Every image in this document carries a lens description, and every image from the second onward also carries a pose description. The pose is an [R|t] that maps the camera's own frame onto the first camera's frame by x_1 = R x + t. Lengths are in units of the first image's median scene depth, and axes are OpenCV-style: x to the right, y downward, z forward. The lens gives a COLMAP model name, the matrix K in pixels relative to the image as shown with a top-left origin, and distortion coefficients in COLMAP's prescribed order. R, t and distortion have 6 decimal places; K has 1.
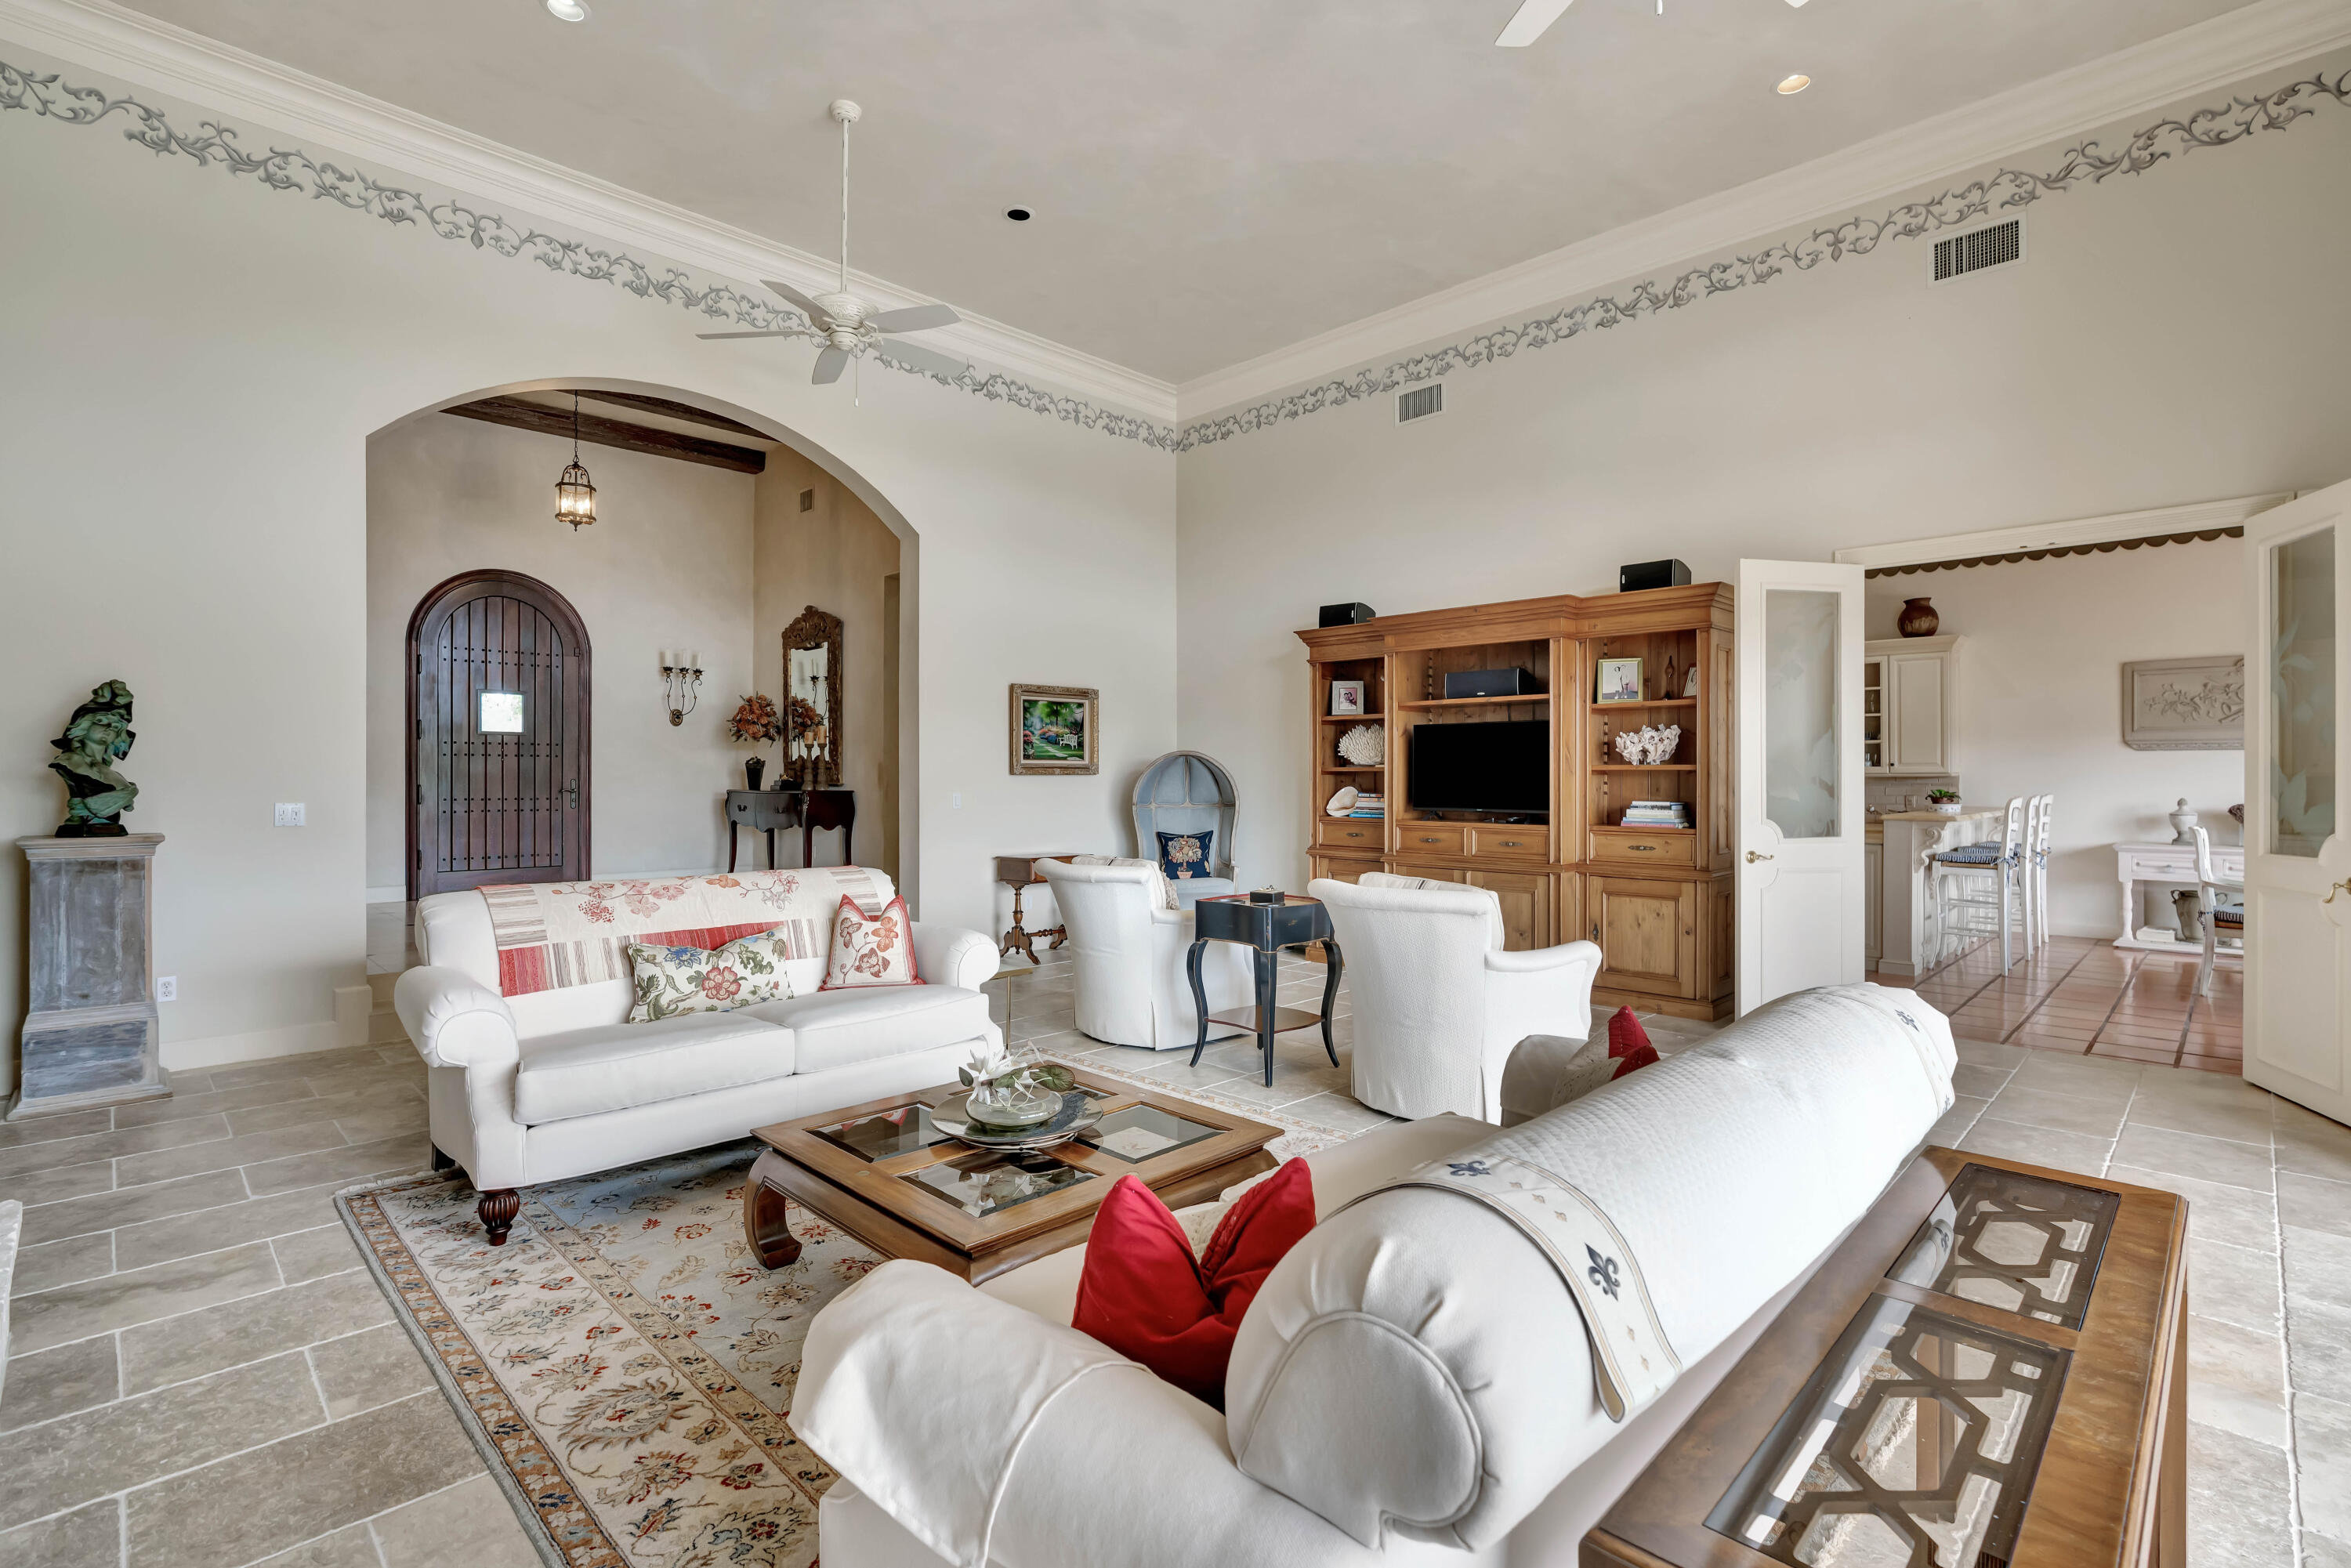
lens RADIAL K [[1069.7, 0, 1181.3], [0, 1069.7, 776.2], [0, 0, 1]] dist [-0.013800, 0.006128]
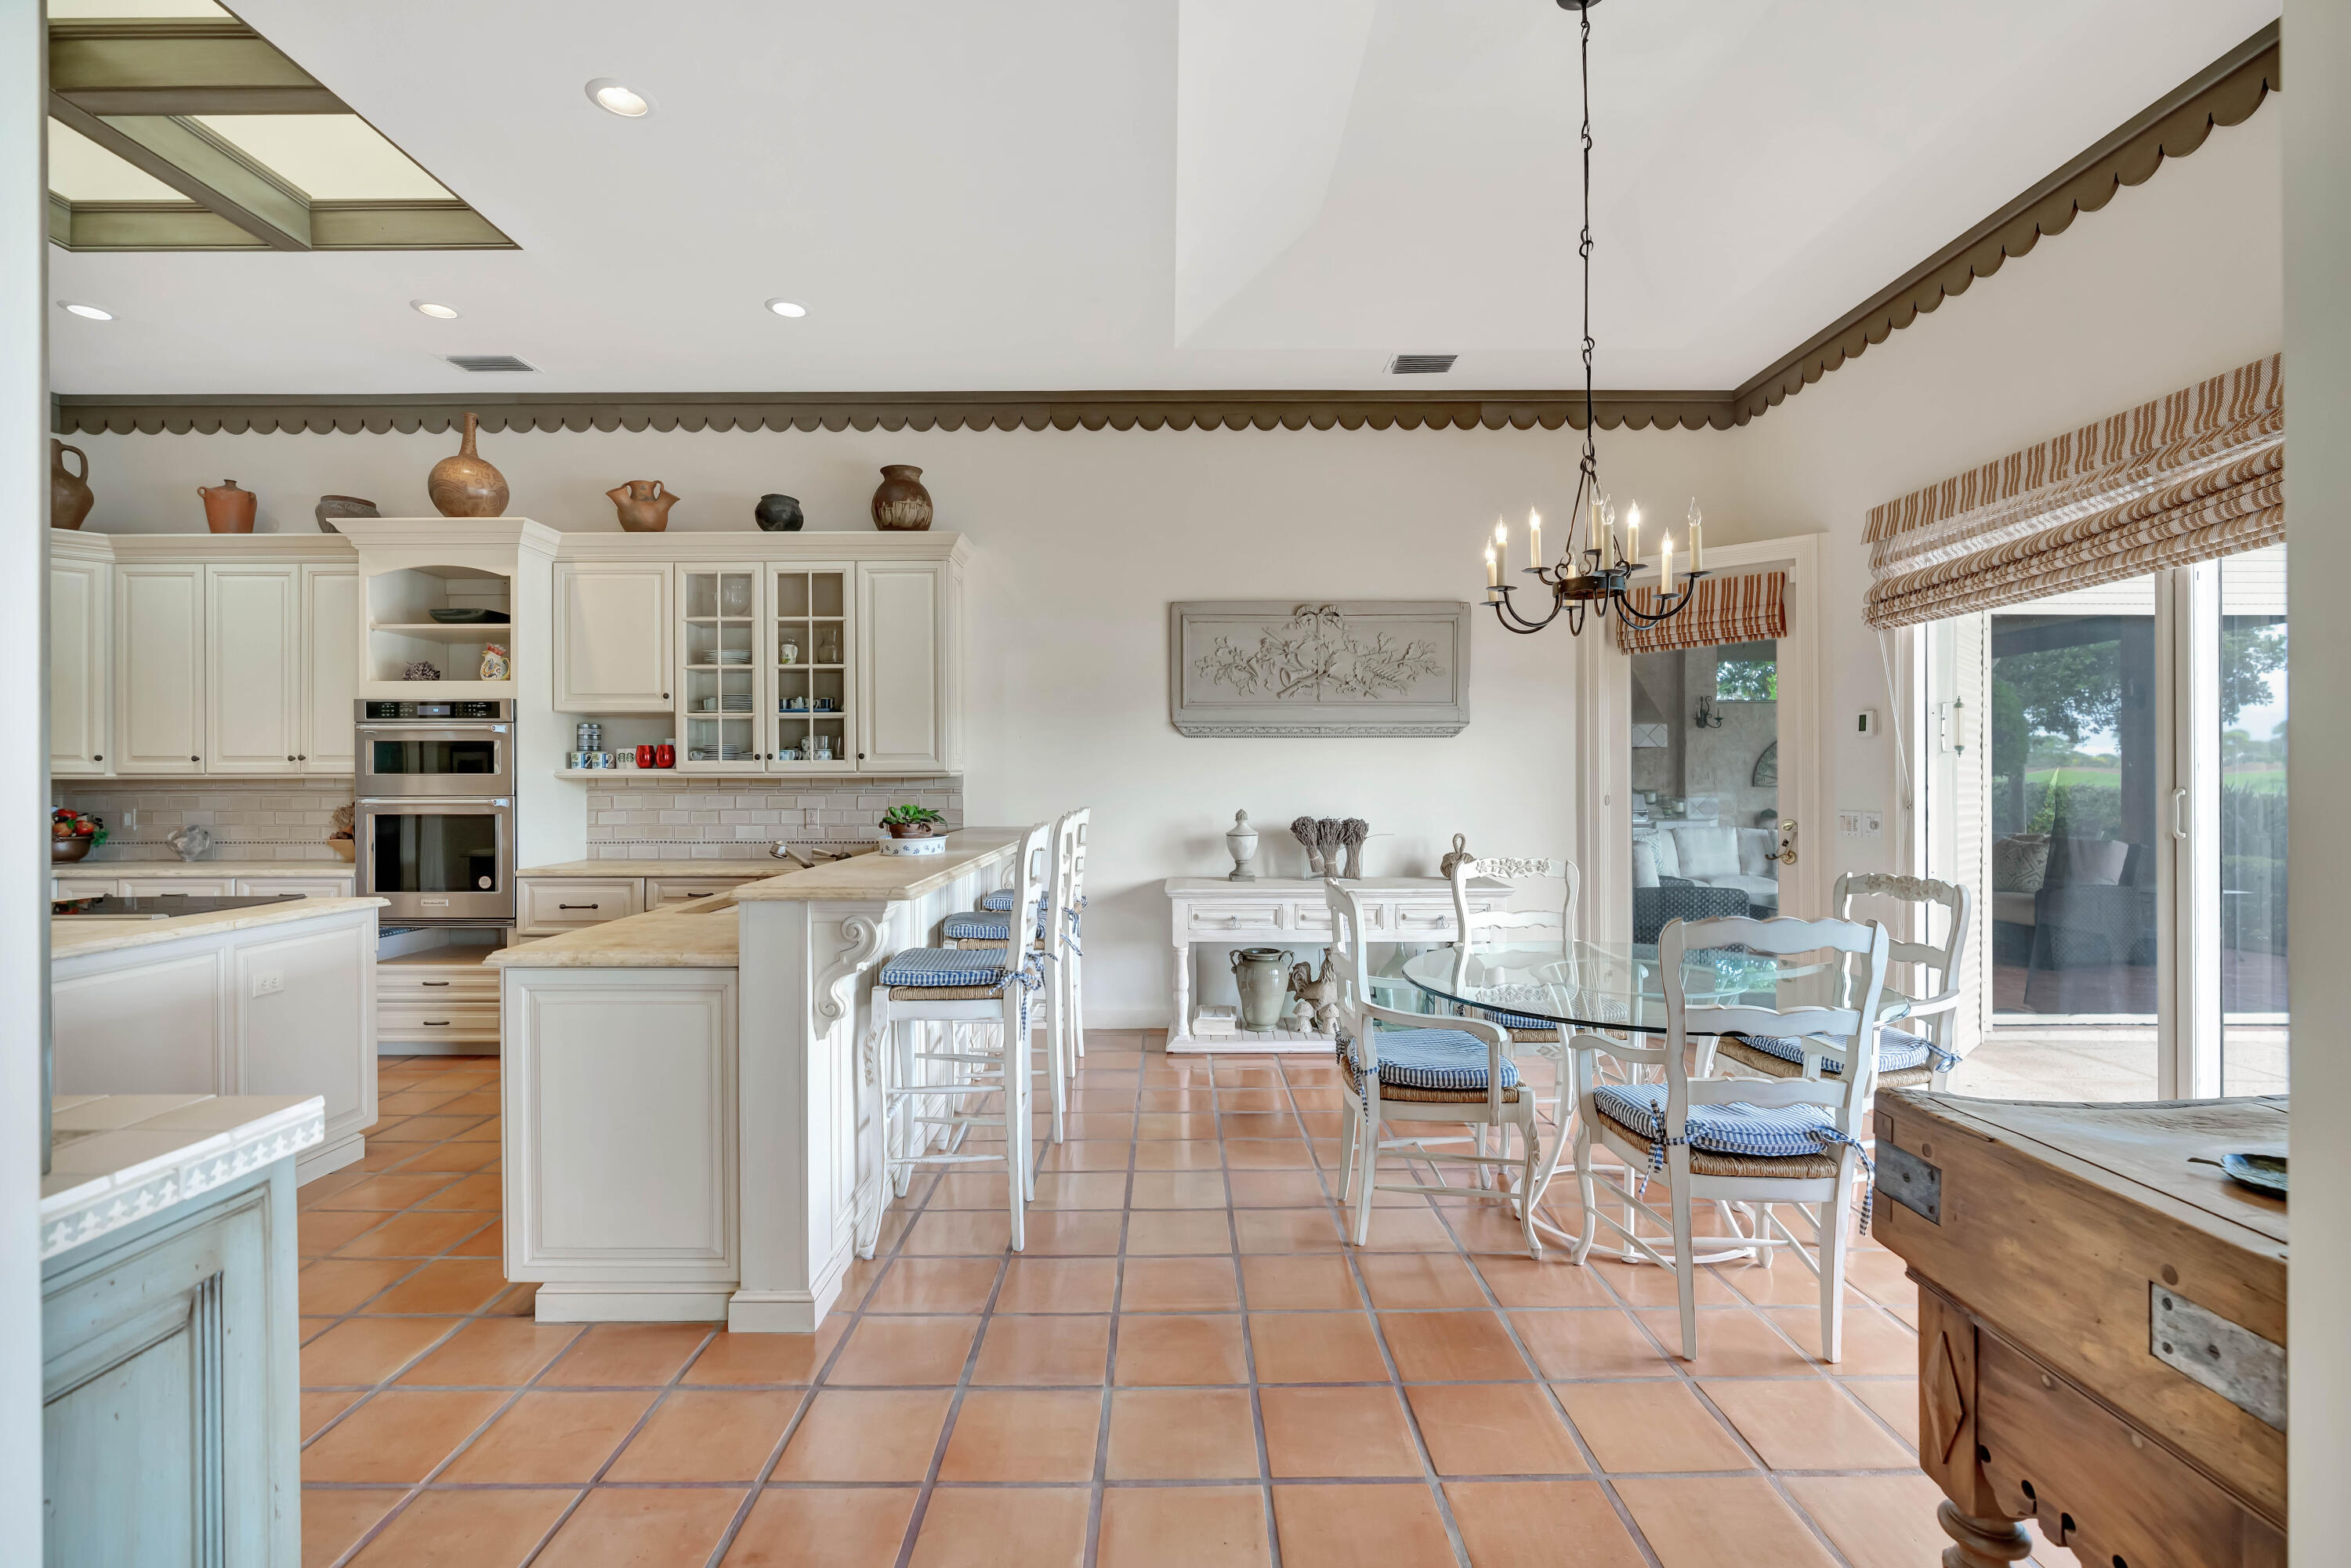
lens RADIAL K [[1069.7, 0, 1181.9], [0, 1069.7, 776.9], [0, 0, 1]] dist [-0.013800, 0.006128]
pose [[0.699875, -0.002078, 0.714263, 0.441487], [0.003528, 0.999994, -0.000548, 0.000534], [-0.714257, 0.002903, 0.699878, 0.559636]]
